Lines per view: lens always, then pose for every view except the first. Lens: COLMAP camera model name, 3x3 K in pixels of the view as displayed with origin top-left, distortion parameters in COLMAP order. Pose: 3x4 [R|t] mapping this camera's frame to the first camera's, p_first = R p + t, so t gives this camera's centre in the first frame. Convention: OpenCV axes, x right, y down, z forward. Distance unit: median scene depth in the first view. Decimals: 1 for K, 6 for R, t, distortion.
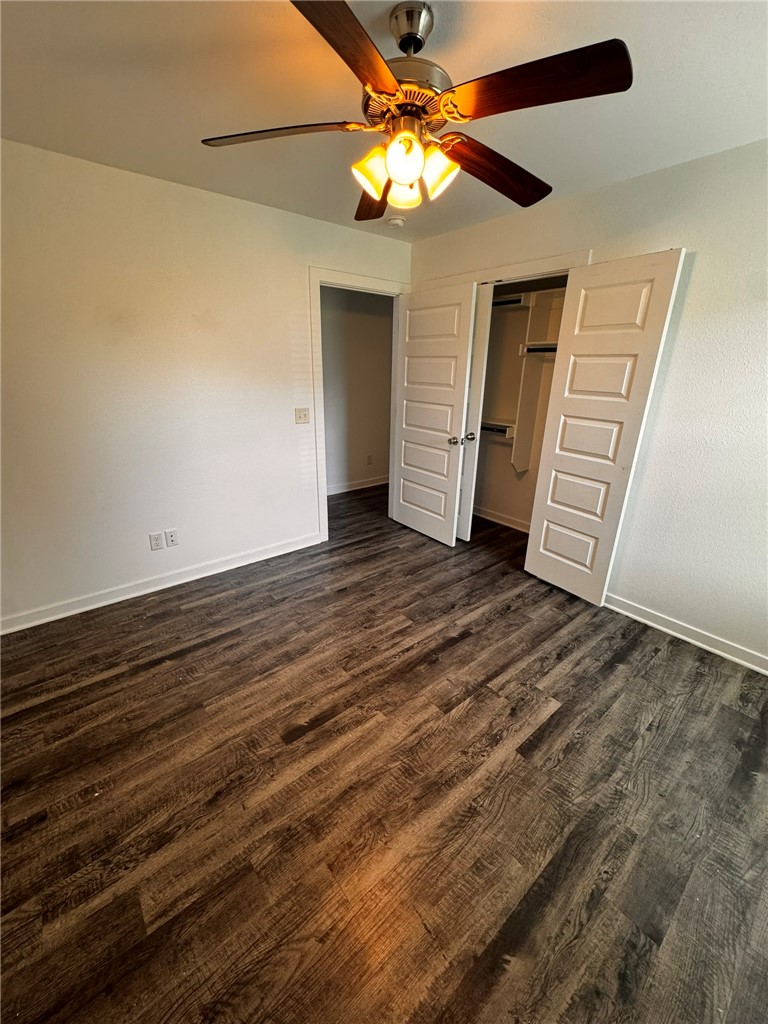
lens RADIAL K [[408.5, 0, 384.0], [0, 408.5, 512.0], [0, 0, 1]] dist [-0.000870, -0.000496]
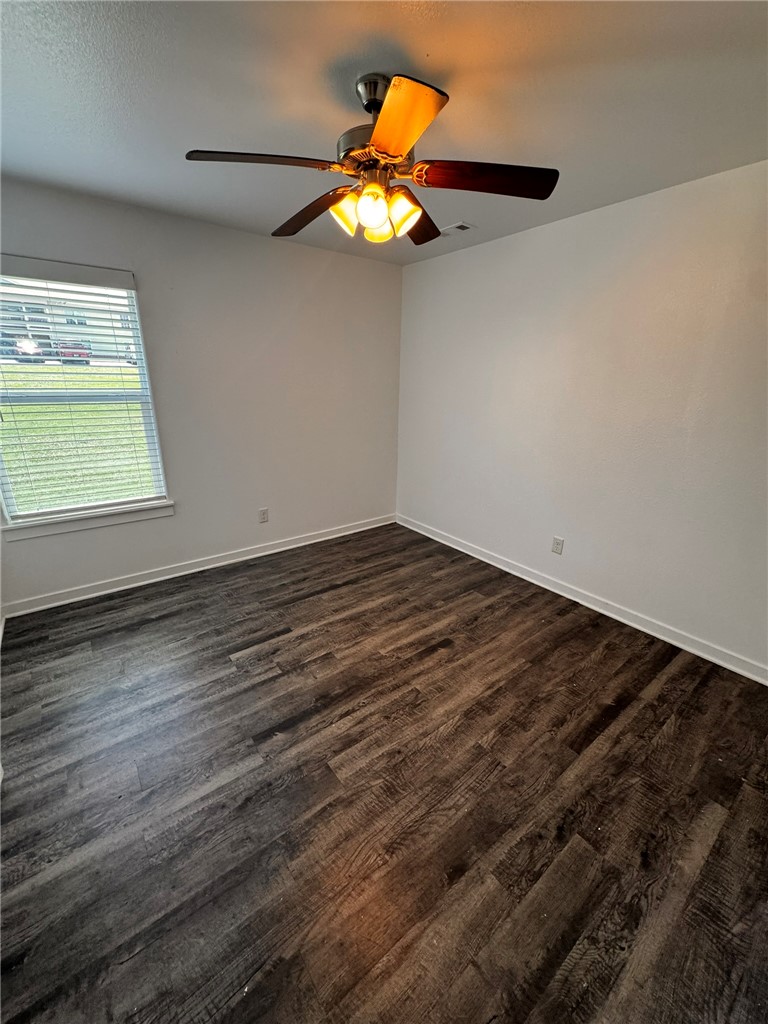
lens RADIAL K [[408.5, 0, 384.0], [0, 408.5, 512.0], [0, 0, 1]] dist [-0.000870, -0.000496]
pose [[-0.998837, -0.042635, 0.022513, -0.020675], [-0.019574, 0.785309, 0.618795, -0.567503], [-0.044062, 0.617634, -0.785230, 1.566499]]
